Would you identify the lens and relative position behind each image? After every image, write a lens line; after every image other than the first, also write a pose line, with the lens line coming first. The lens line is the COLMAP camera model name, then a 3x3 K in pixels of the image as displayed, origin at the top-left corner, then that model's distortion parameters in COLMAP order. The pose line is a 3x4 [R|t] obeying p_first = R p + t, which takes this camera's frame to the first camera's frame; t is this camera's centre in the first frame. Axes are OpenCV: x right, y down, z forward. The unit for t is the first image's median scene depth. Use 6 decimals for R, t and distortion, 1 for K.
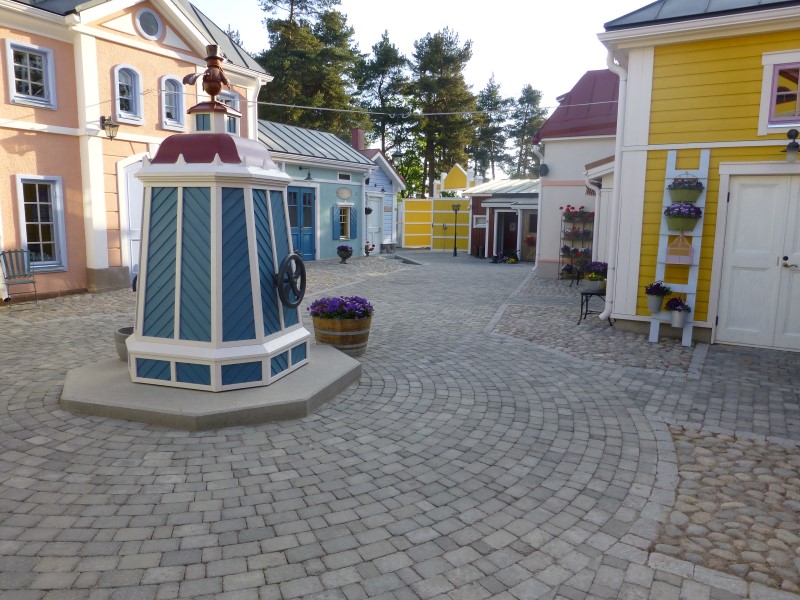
lens RADIAL K [[581.0, 0, 401.9], [0, 581.0, 305.3], [0, 0, 1]] dist [-0.030096, 0.002481]
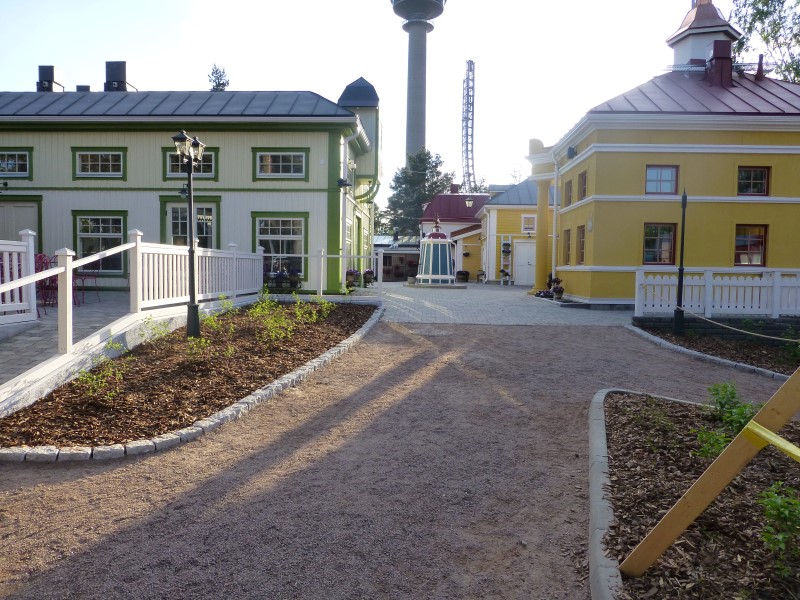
lens RADIAL K [[581.0, 0, 401.9], [0, 581.0, 305.3], [0, 0, 1]] dist [-0.030096, 0.002481]
pose [[0.879333, -0.031140, 0.475188, -1.141397], [0.070421, 0.995392, -0.065084, 0.231403], [-0.470972, 0.090693, 0.877474, -1.184178]]
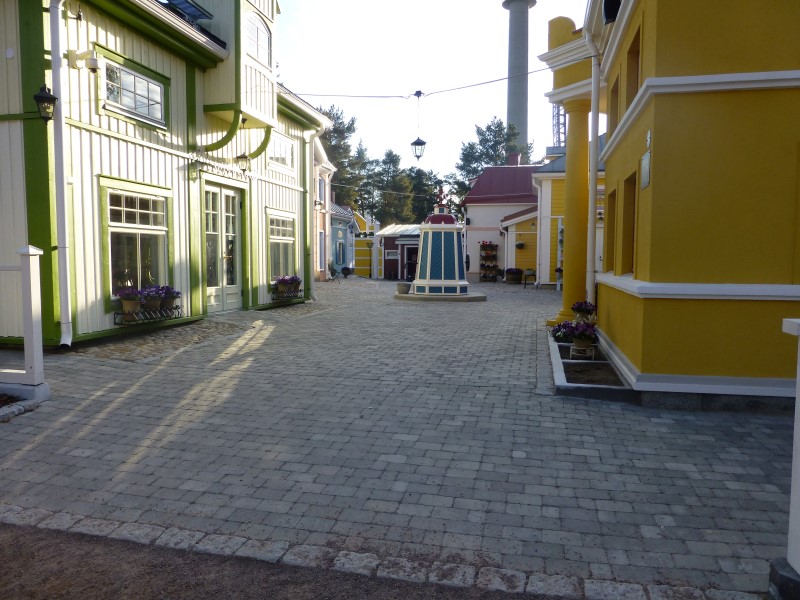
lens RADIAL K [[581.0, 0, 401.9], [0, 581.0, 305.3], [0, 0, 1]] dist [-0.030096, 0.002481]
pose [[0.951490, -0.036729, 0.305481, -0.598692], [0.058142, 0.996425, -0.061293, 0.143820], [-0.302137, 0.076081, 0.950223, -0.732106]]
